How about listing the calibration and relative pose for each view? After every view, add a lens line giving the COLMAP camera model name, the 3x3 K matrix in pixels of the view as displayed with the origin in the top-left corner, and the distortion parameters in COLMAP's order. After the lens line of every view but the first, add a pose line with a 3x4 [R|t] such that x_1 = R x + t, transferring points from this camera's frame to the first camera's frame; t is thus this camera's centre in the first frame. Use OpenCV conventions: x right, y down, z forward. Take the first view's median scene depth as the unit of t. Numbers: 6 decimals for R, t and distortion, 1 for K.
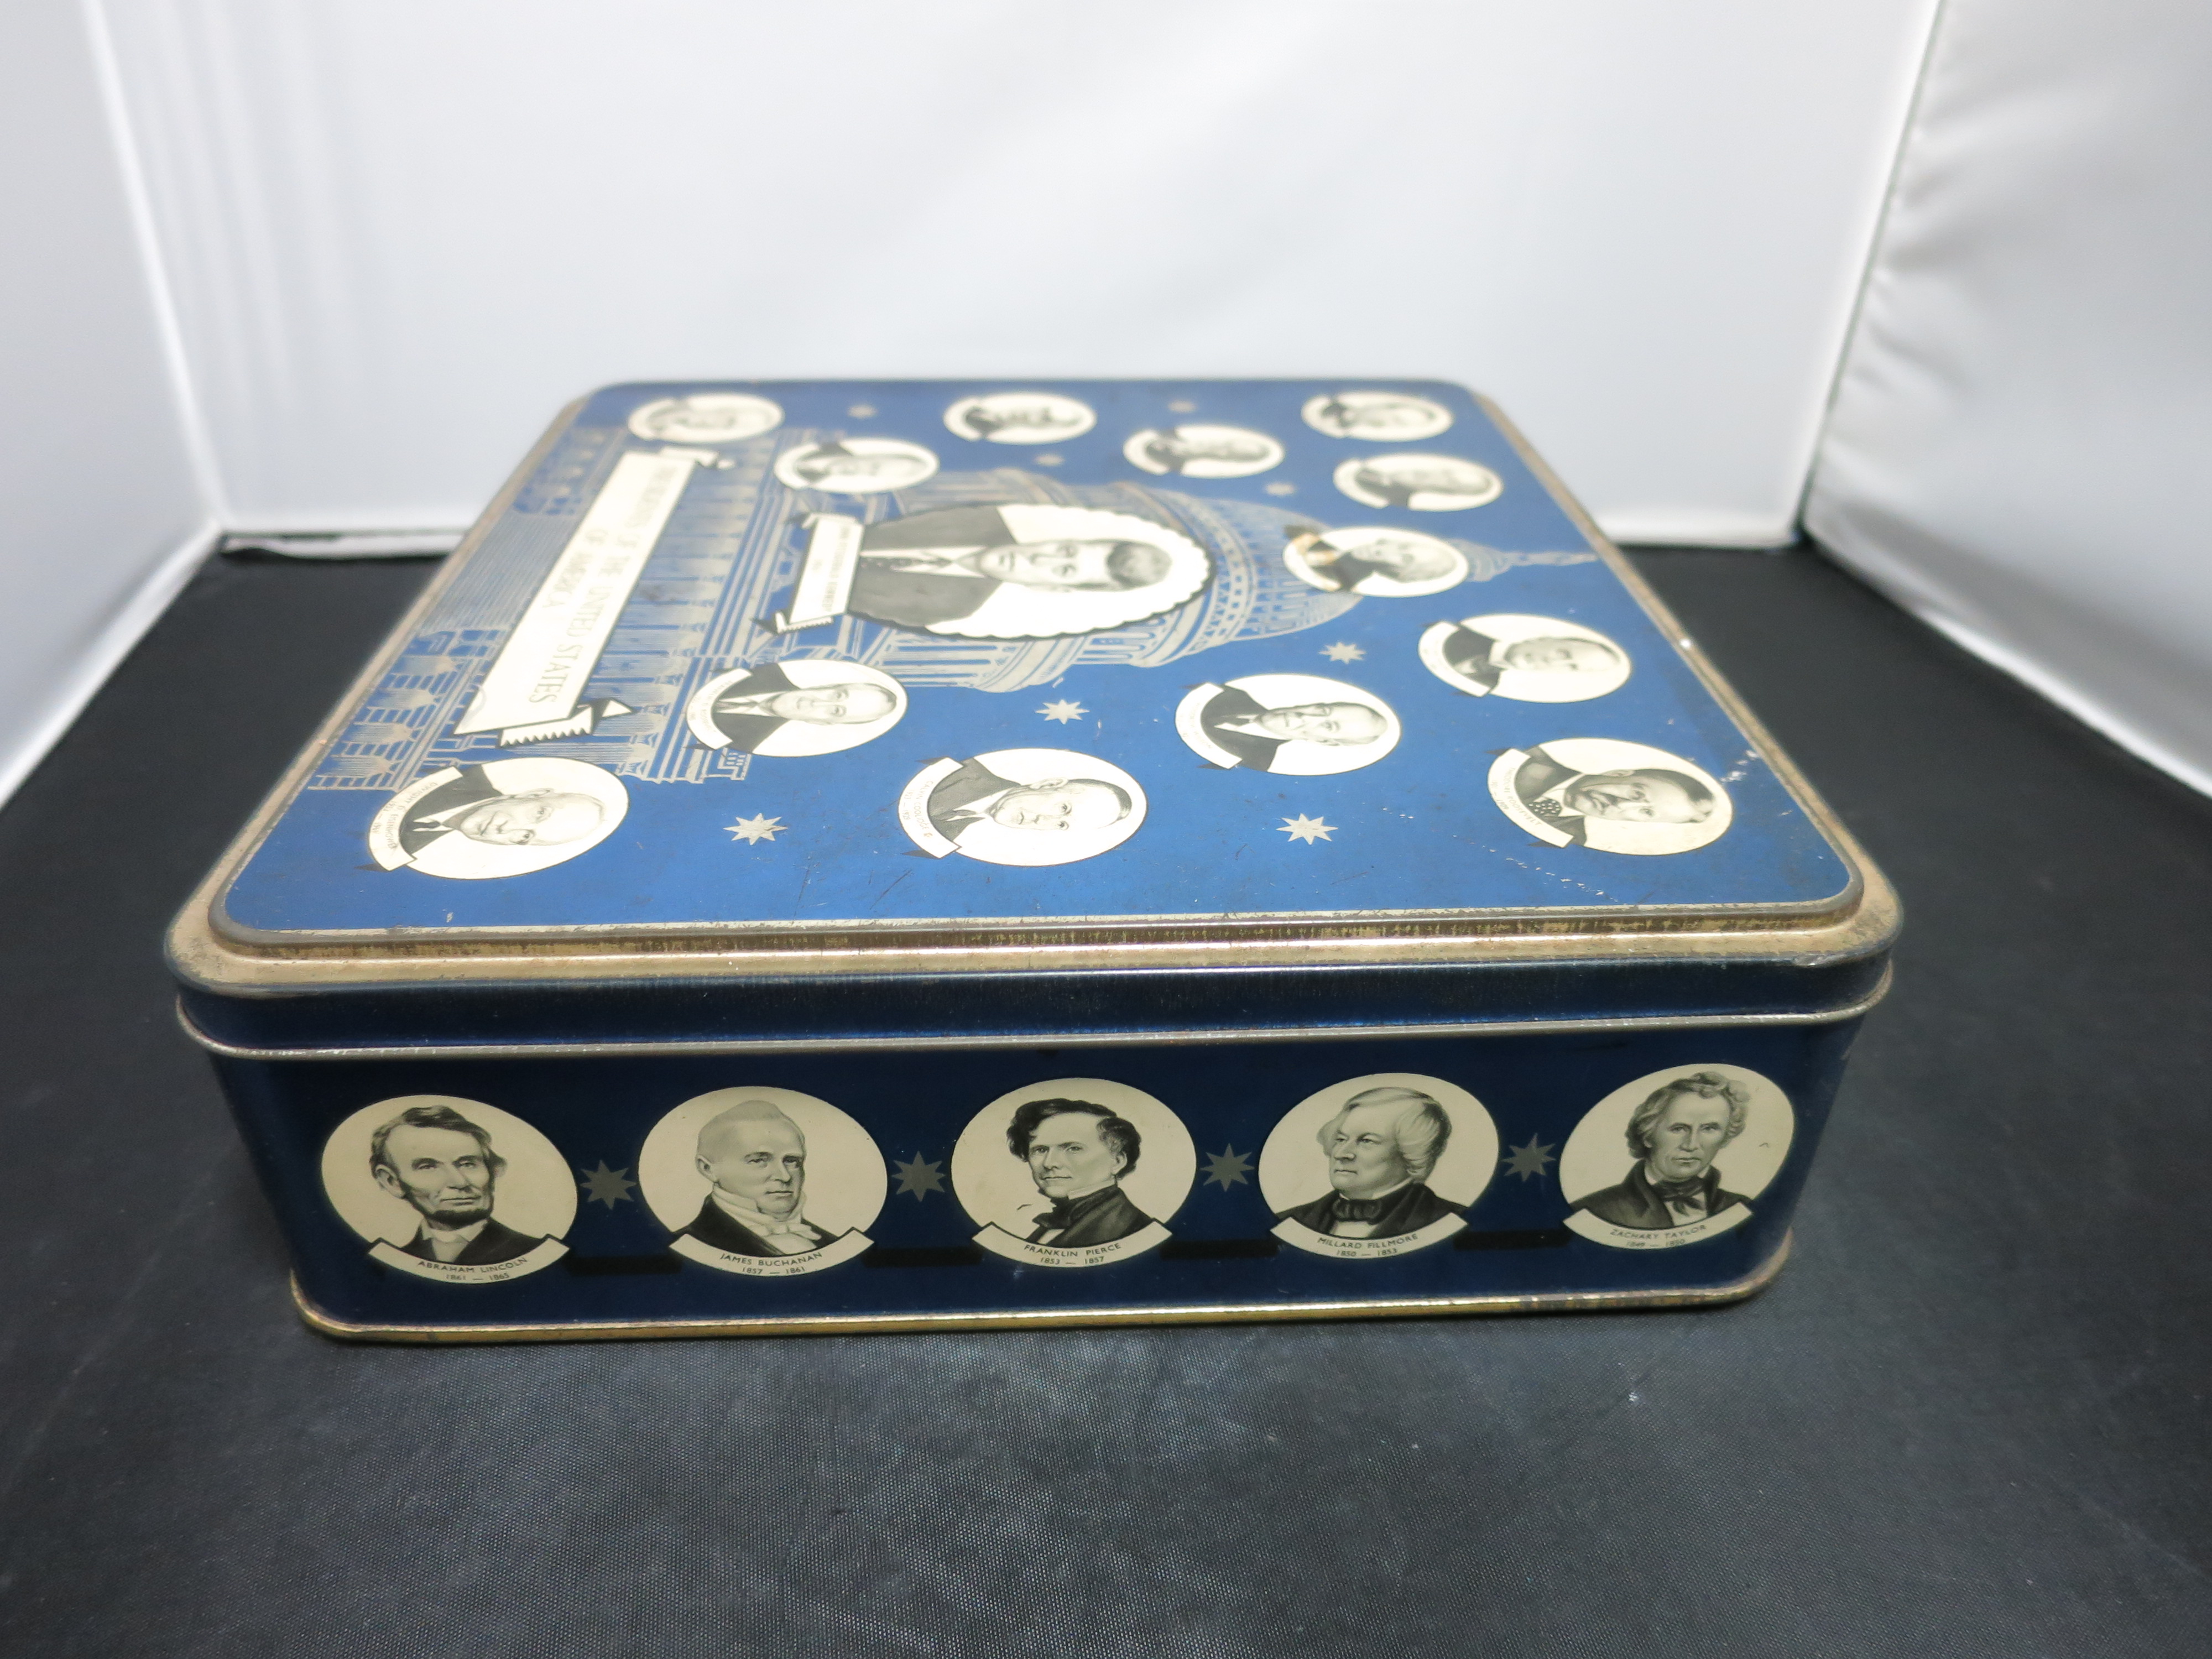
lens RADIAL K [[1577.7, 0, 1099.9], [0, 1577.7, 832.7], [0, 0, 1]] dist [-0.052520, 0.004776]
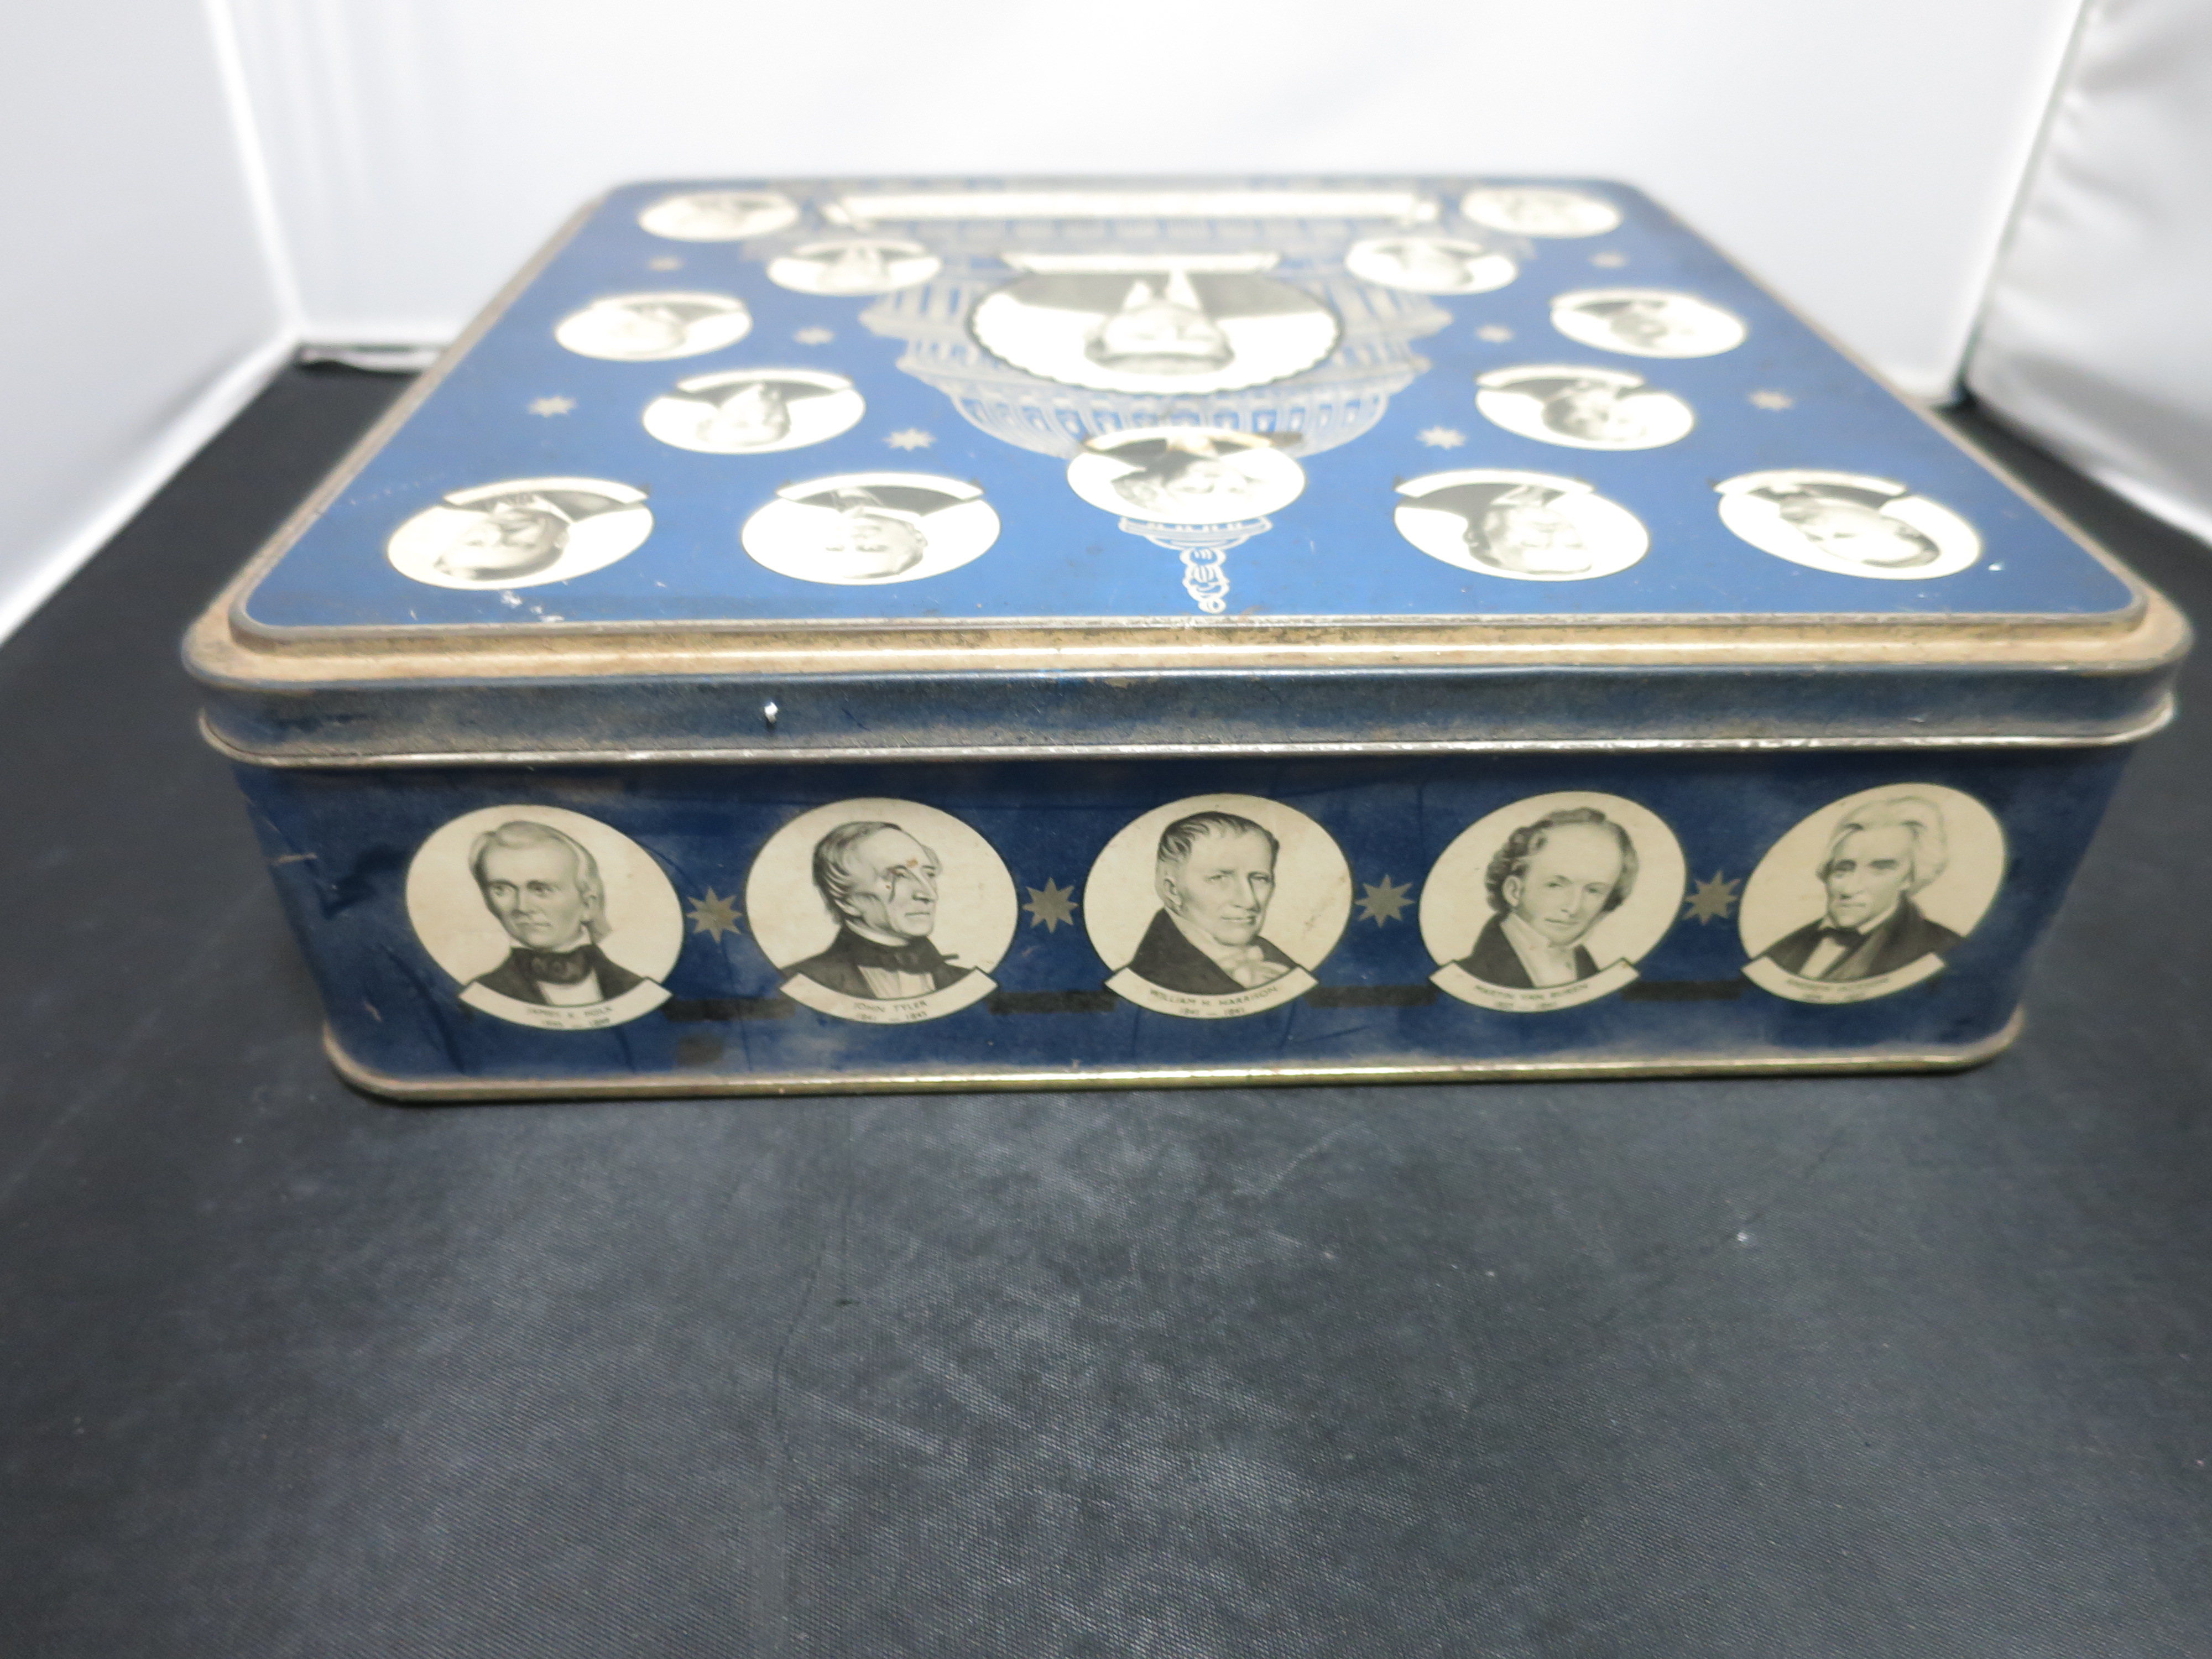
lens RADIAL K [[1577.7, 0, 1099.9], [0, 1577.7, 832.7], [0, 0, 1]] dist [-0.052520, 0.004776]
pose [[-0.014734, 0.572867, -0.819516, 0.922924], [-0.544578, 0.682782, 0.487076, -0.416878], [0.838581, 0.453467, 0.301911, 0.873714]]
